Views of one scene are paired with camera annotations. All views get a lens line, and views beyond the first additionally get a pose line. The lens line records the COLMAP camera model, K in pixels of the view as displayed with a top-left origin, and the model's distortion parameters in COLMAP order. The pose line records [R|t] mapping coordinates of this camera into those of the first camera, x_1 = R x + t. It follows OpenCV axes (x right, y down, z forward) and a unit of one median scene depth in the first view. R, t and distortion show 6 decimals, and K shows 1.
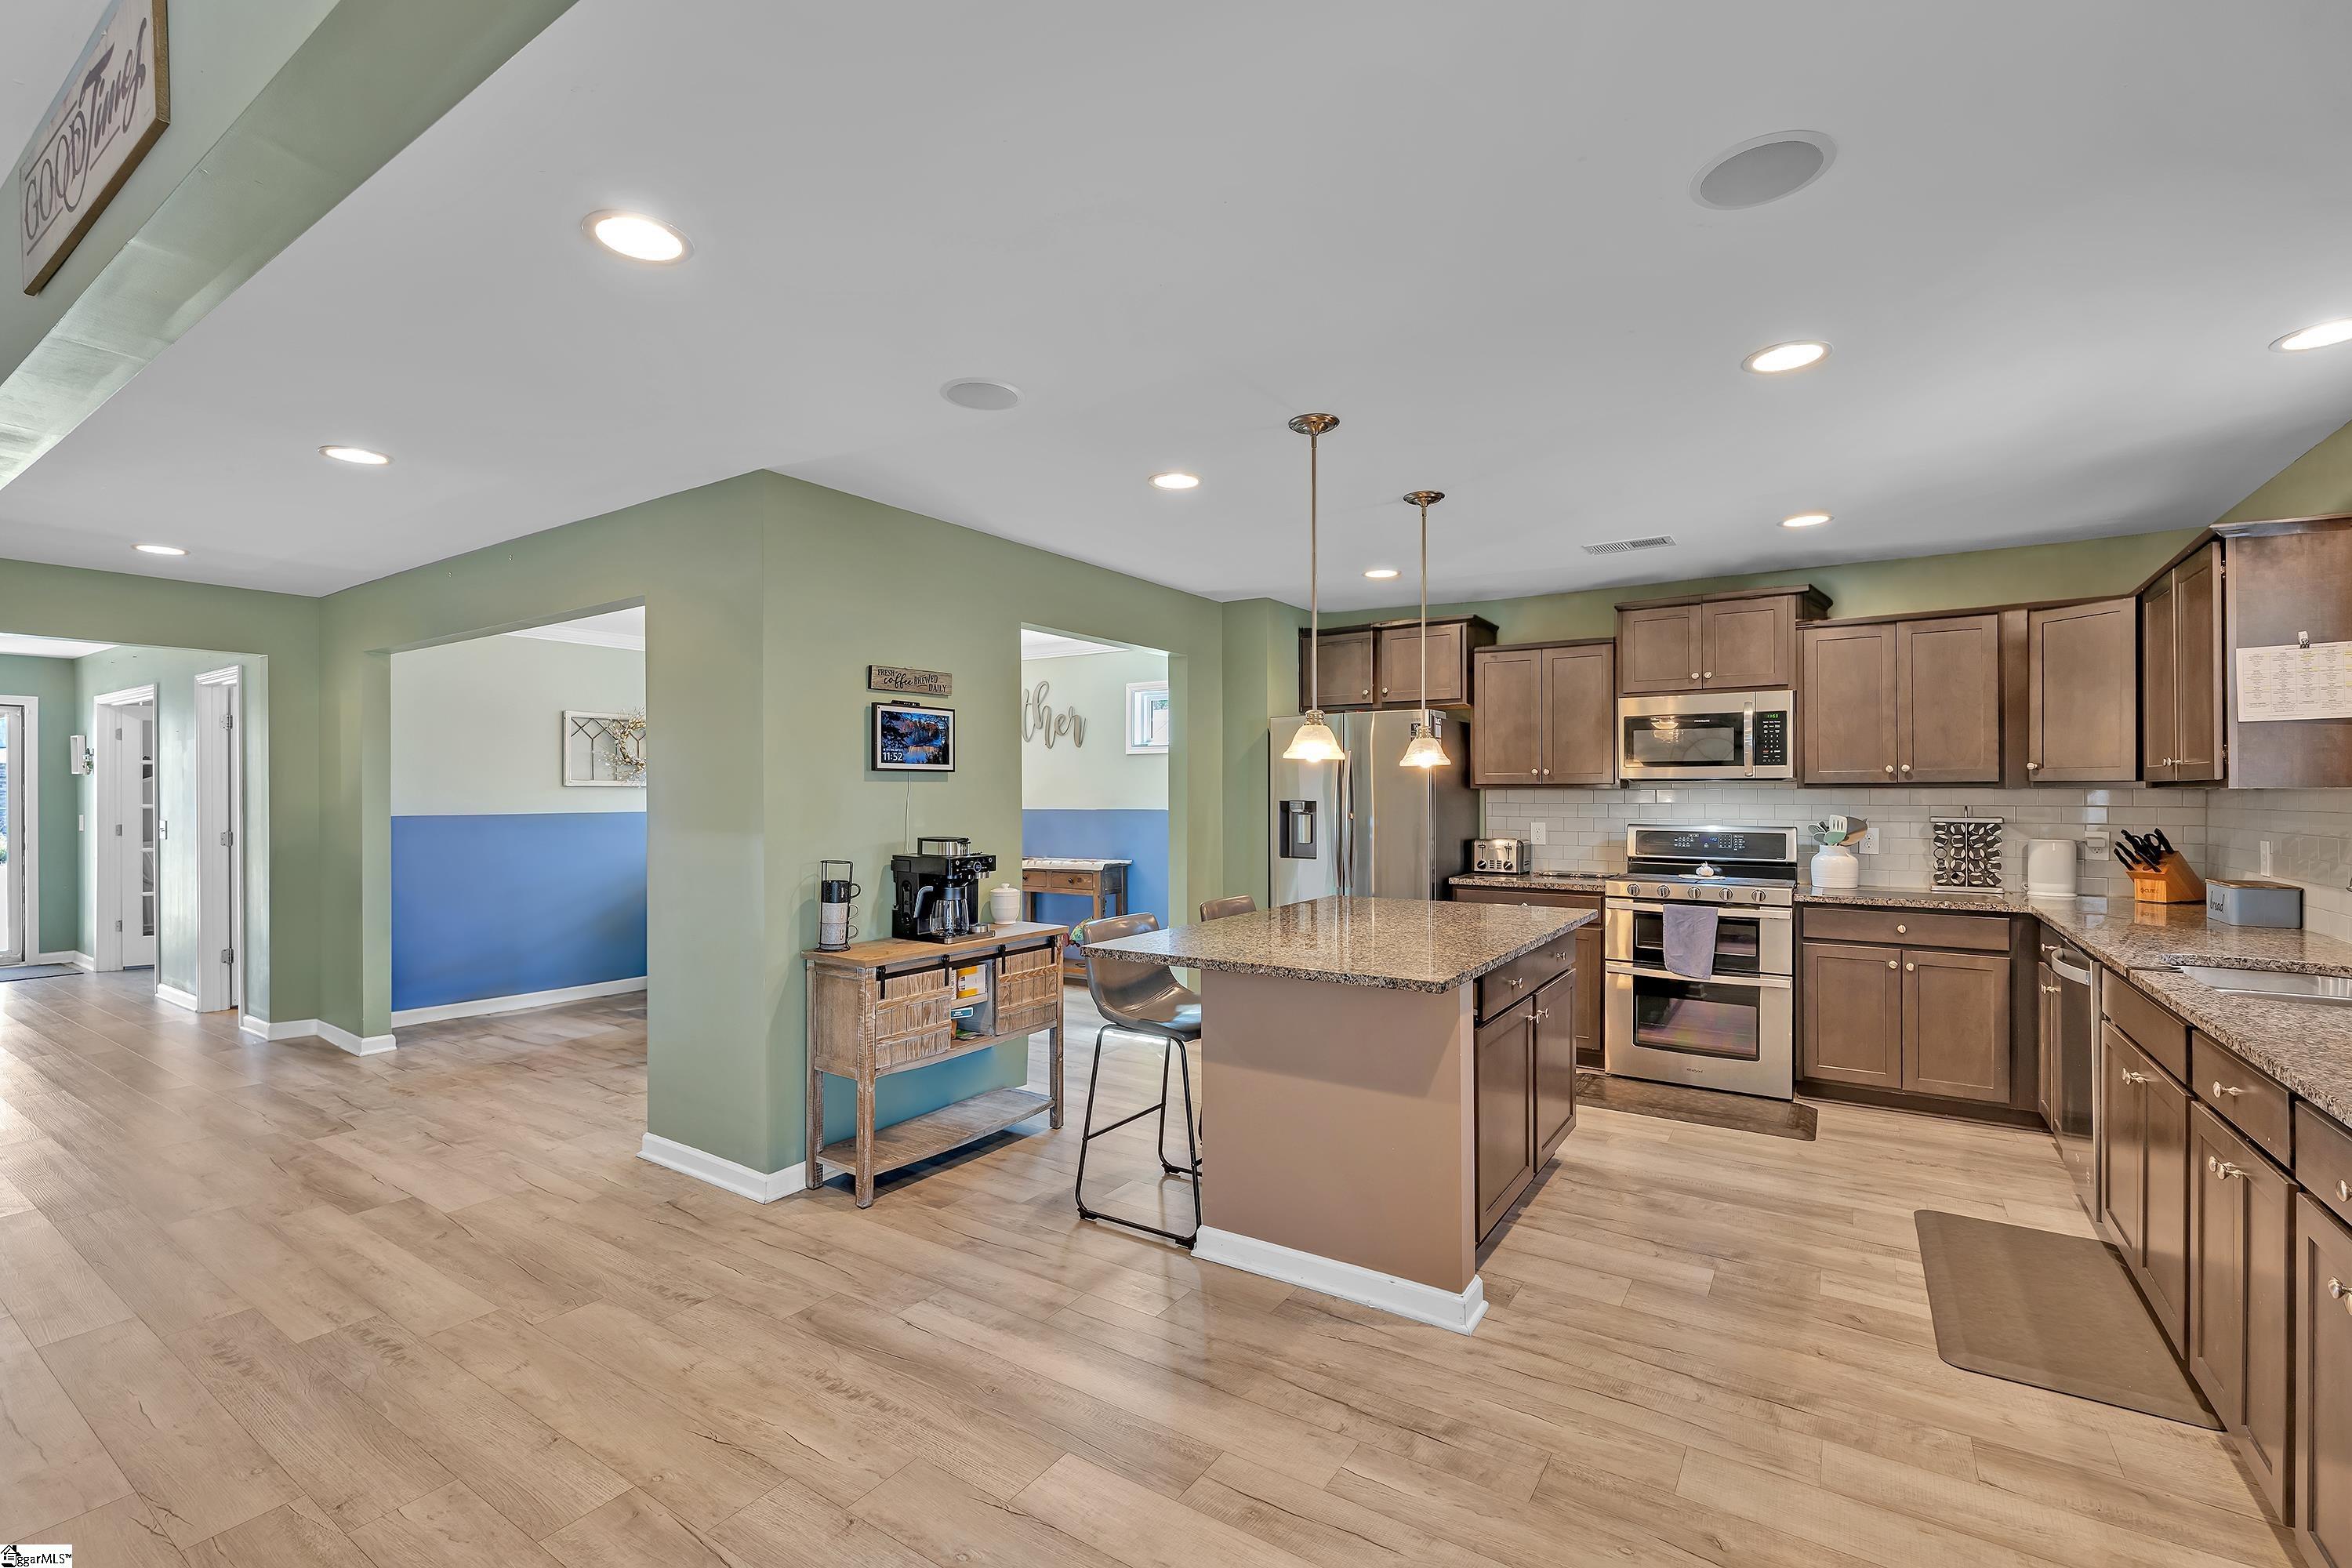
lens RADIAL K [[1018.5, 0, 1188.5], [0, 1018.5, 795.4], [0, 0, 1]] dist [0.001073, -0.000466]
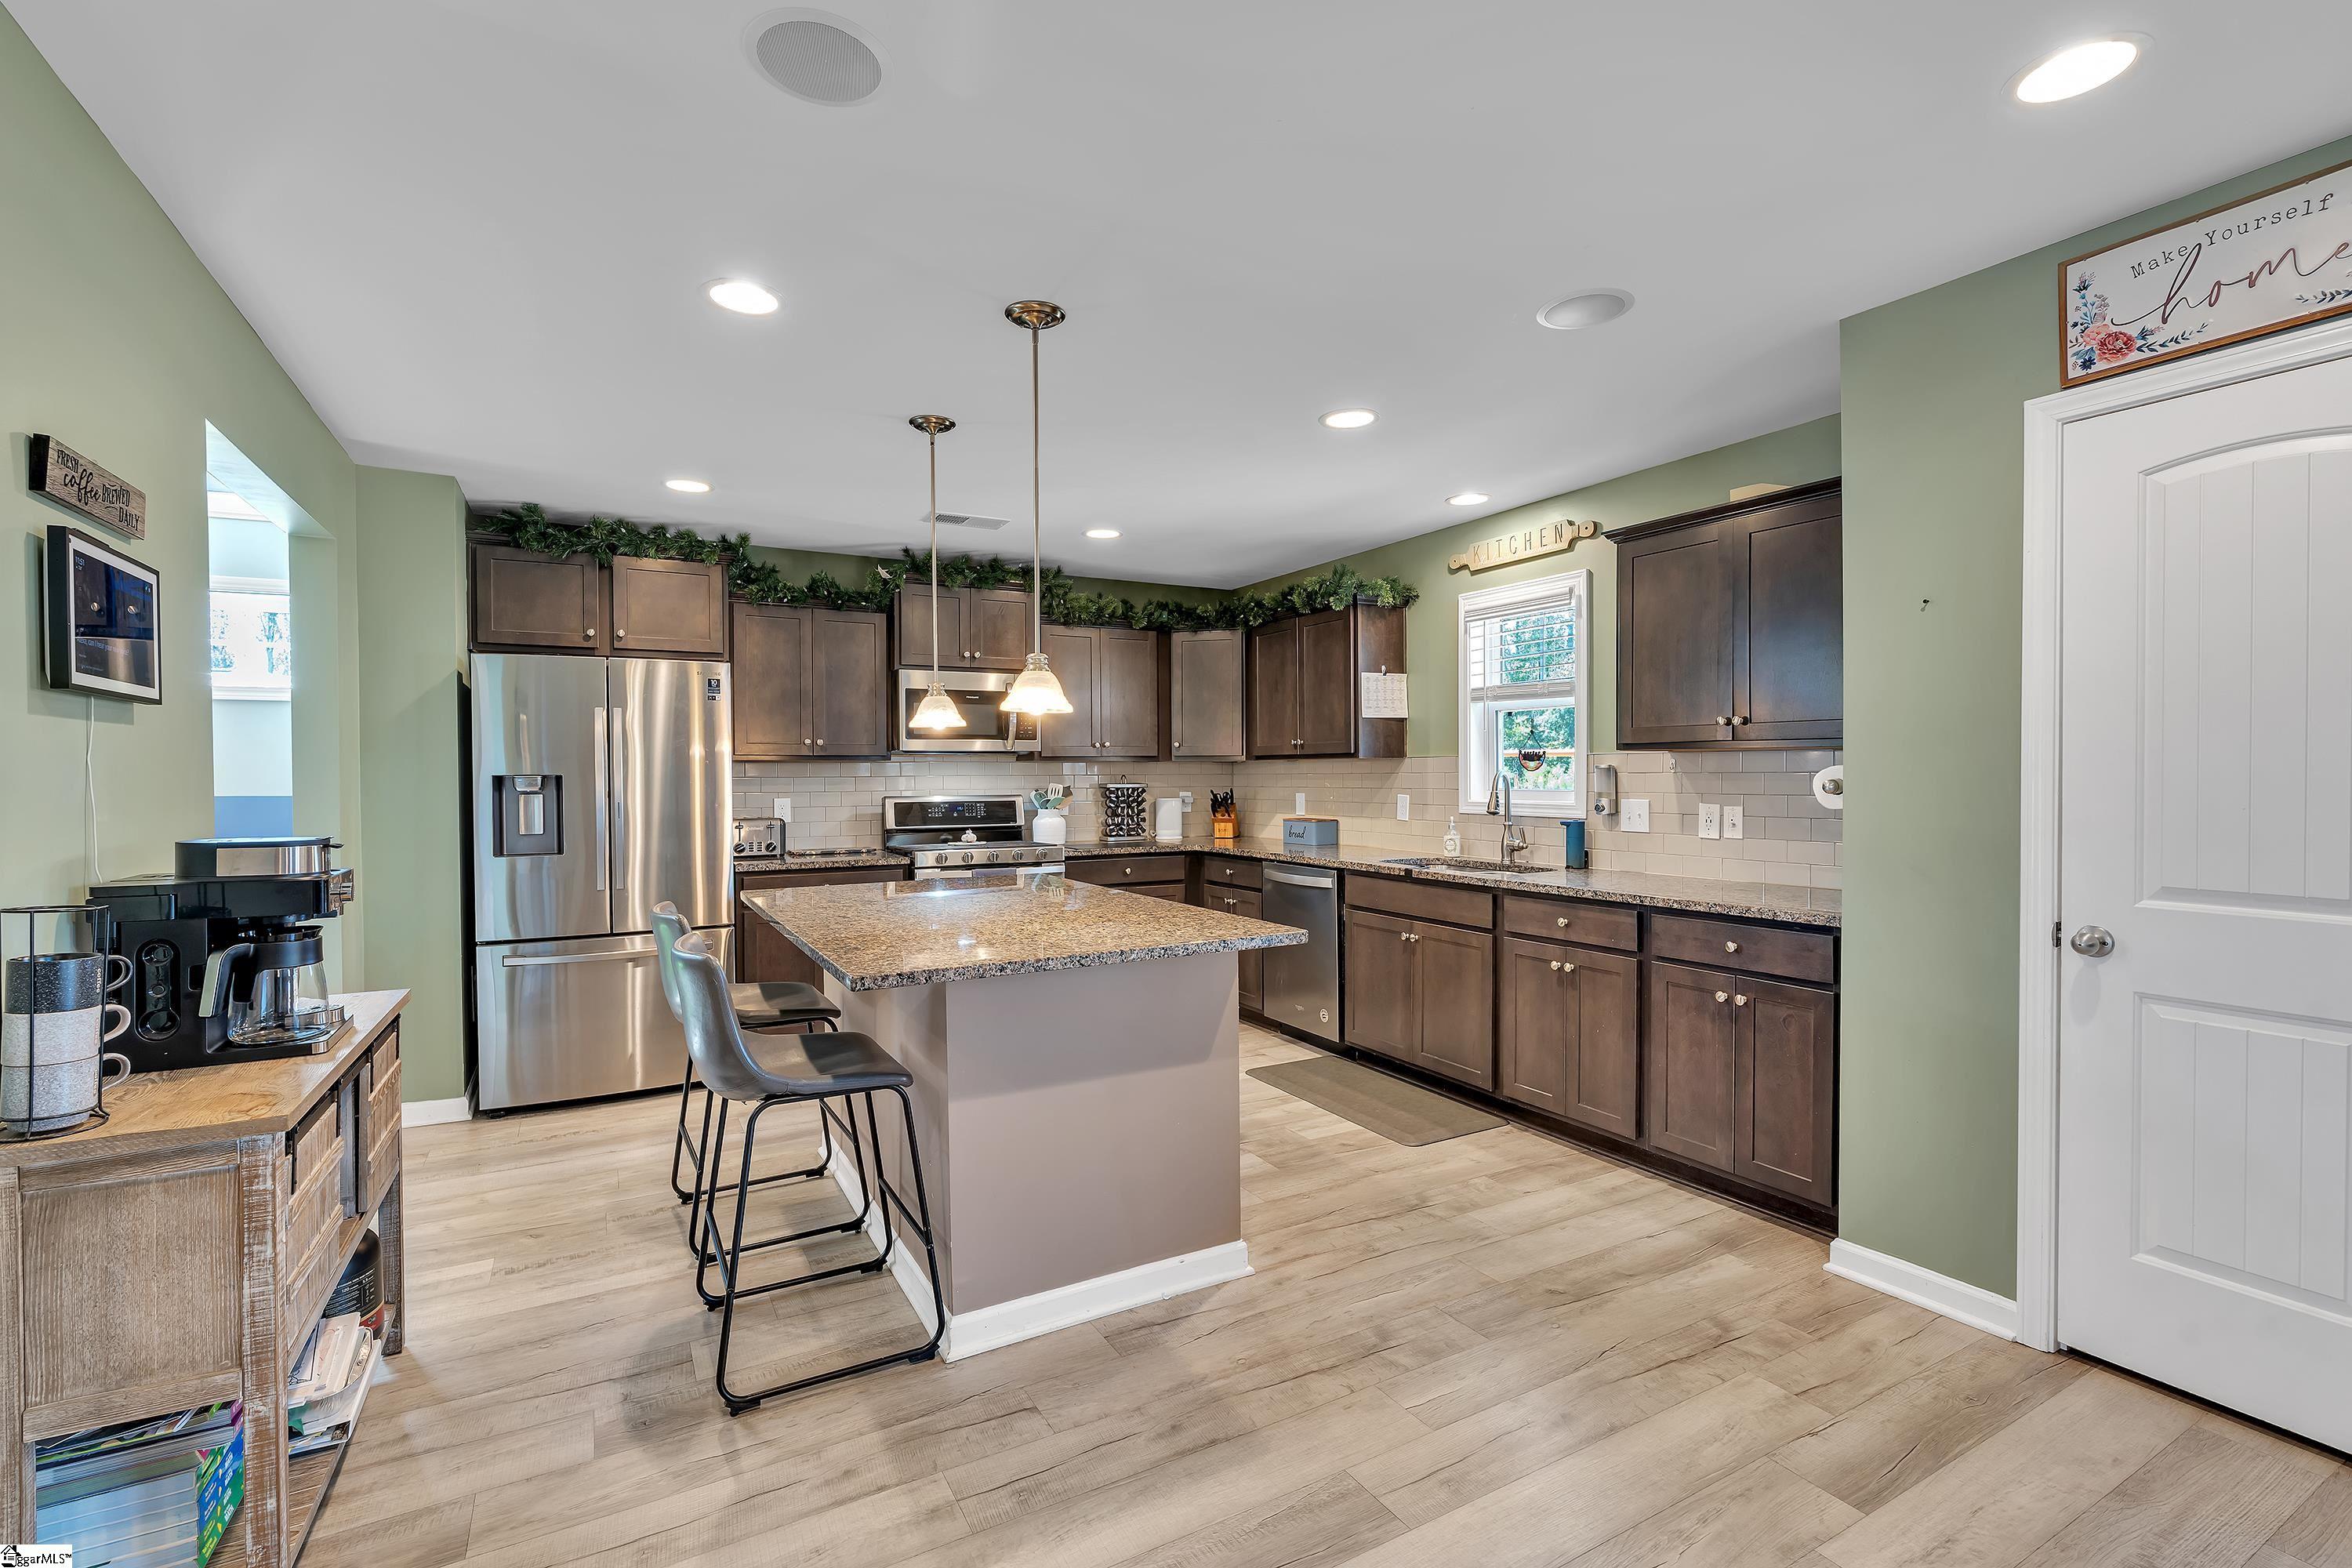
lens RADIAL K [[1041.7, 0, 1158.6], [0, 1041.7, 786.4], [0, 0, 1]] dist [-0.001305, -0.000381]
pose [[0.472514, -0.012469, 0.881235, -0.400669], [0.010114, 0.999911, 0.008725, 0.014162], [-0.881265, 0.004790, 0.472598, 0.334800]]
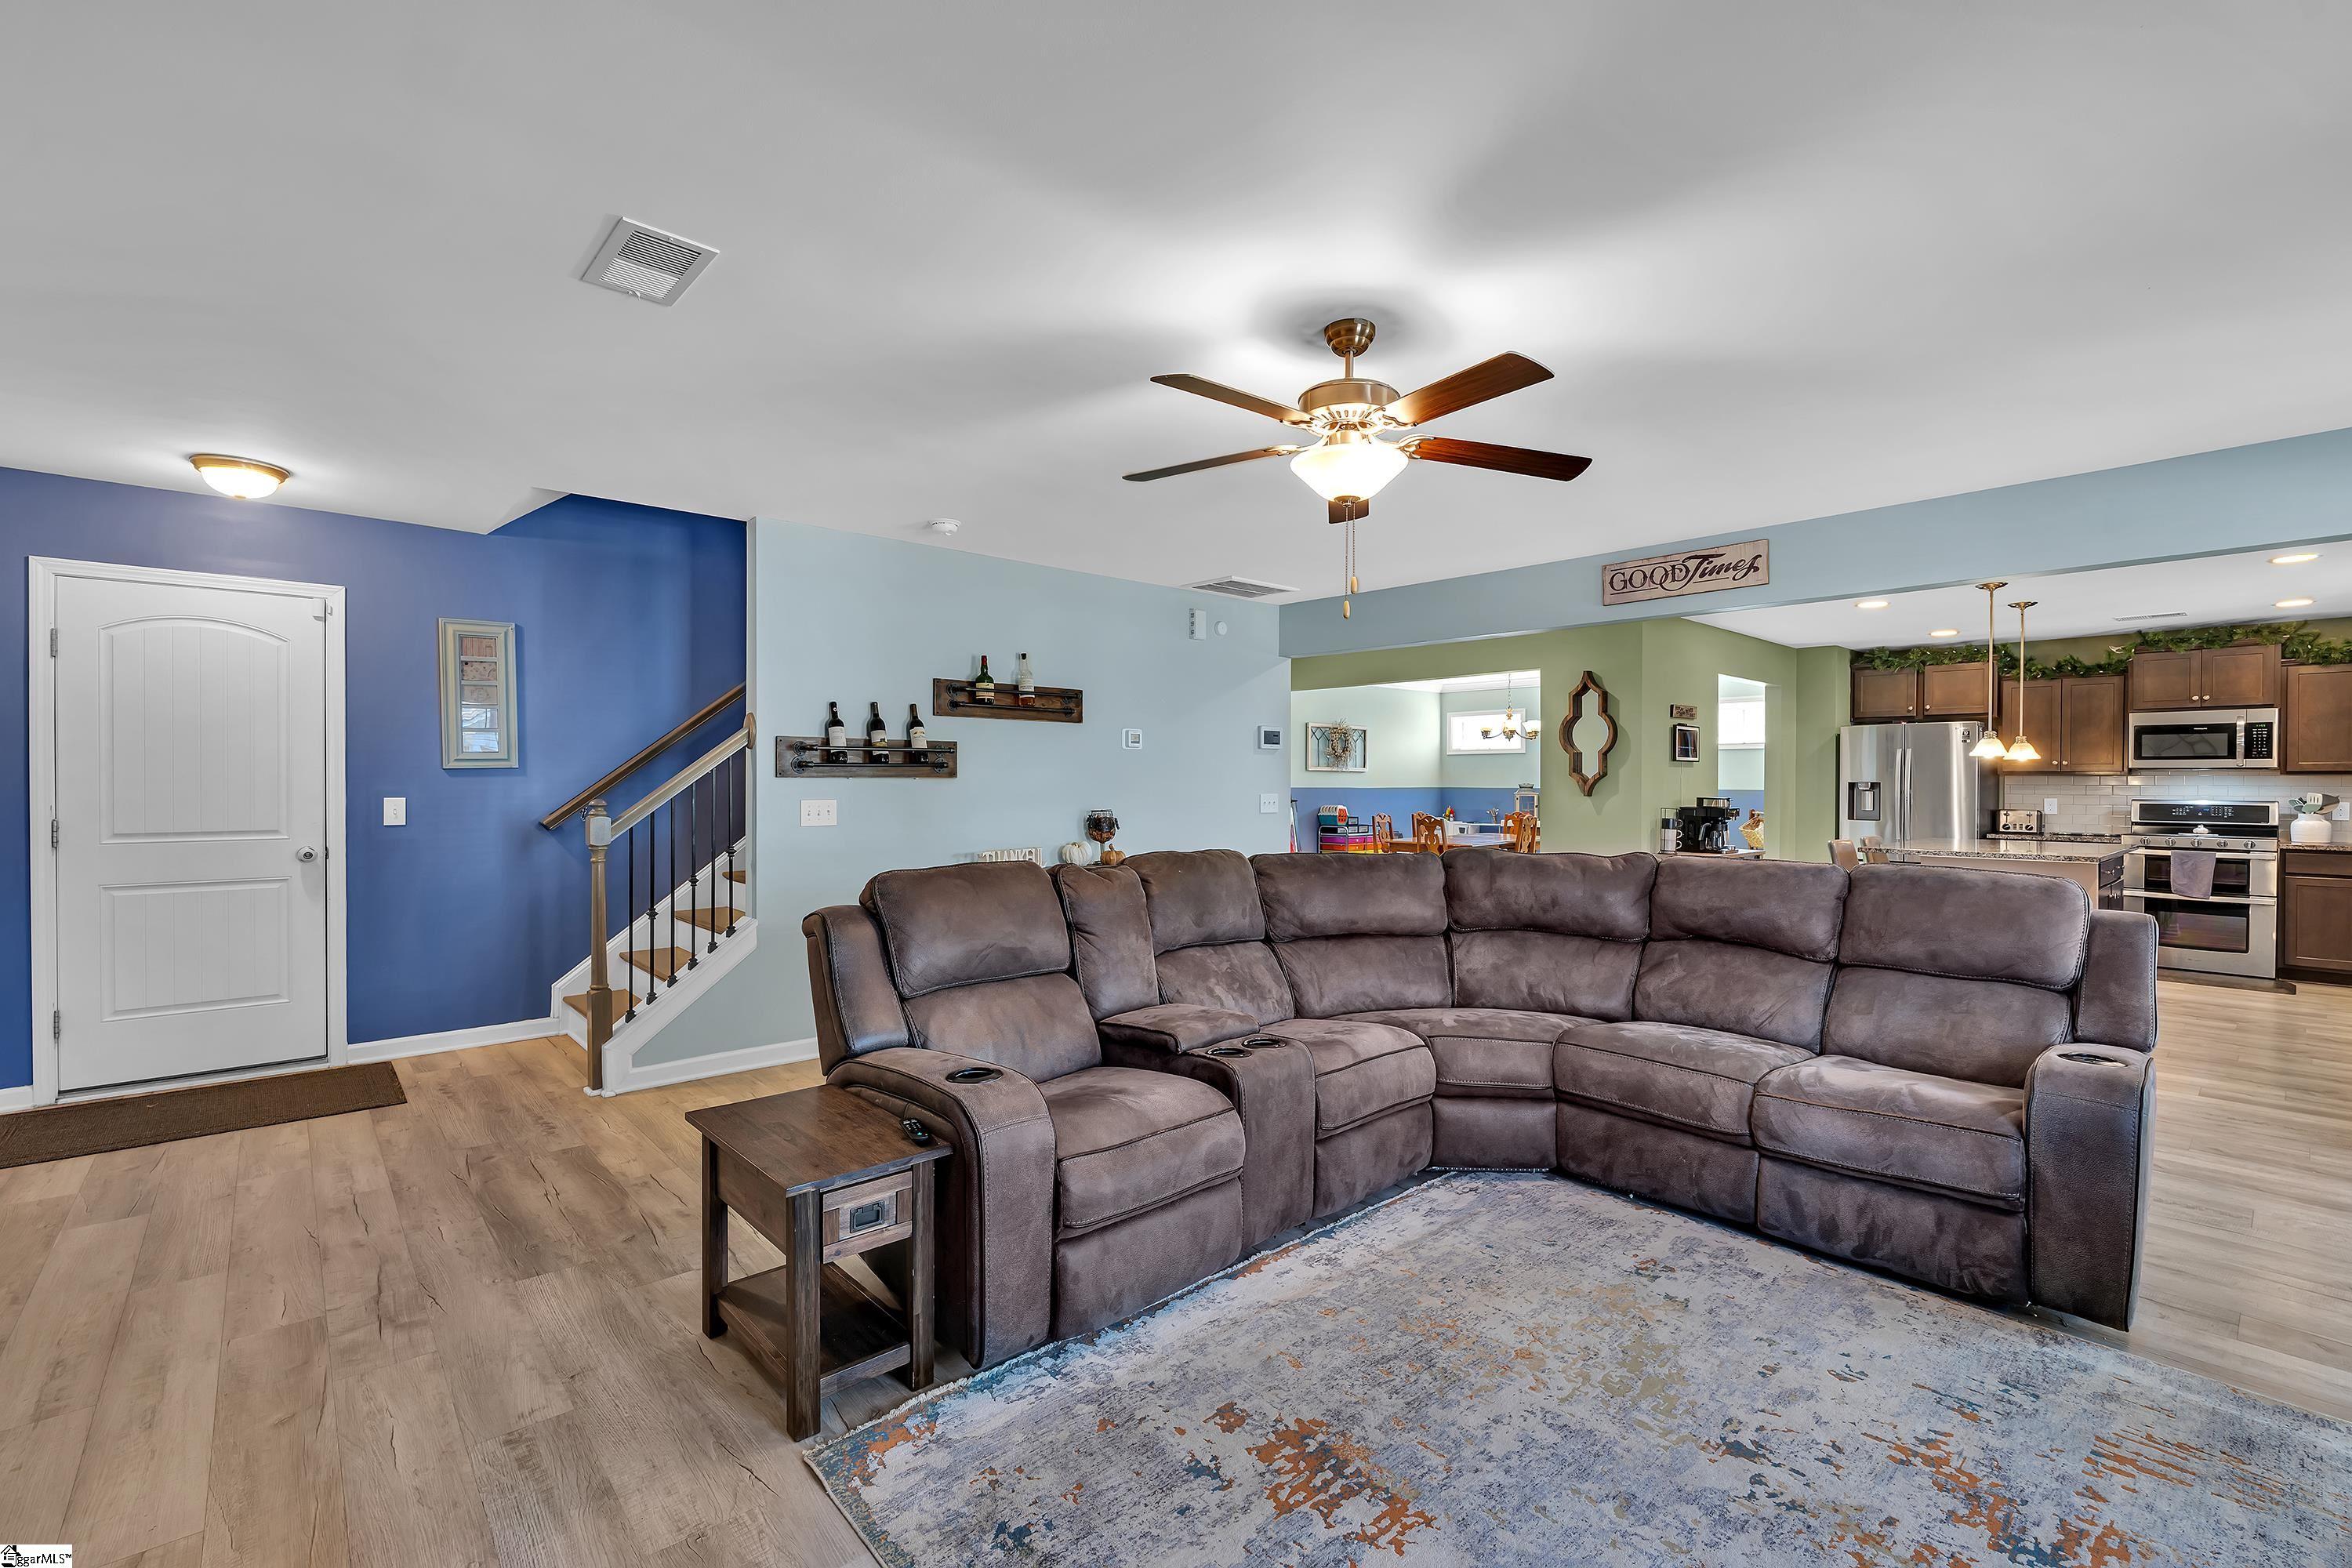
lens RADIAL K [[1018.5, 0, 1188.5], [0, 1018.5, 795.4], [0, 0, 1]] dist [0.001073, -0.000466]
pose [[0.967498, 0.010389, -0.252663, -0.590993], [-0.008477, 0.999927, 0.008654, 0.025350], [0.252735, -0.006231, 0.967516, -0.874674]]
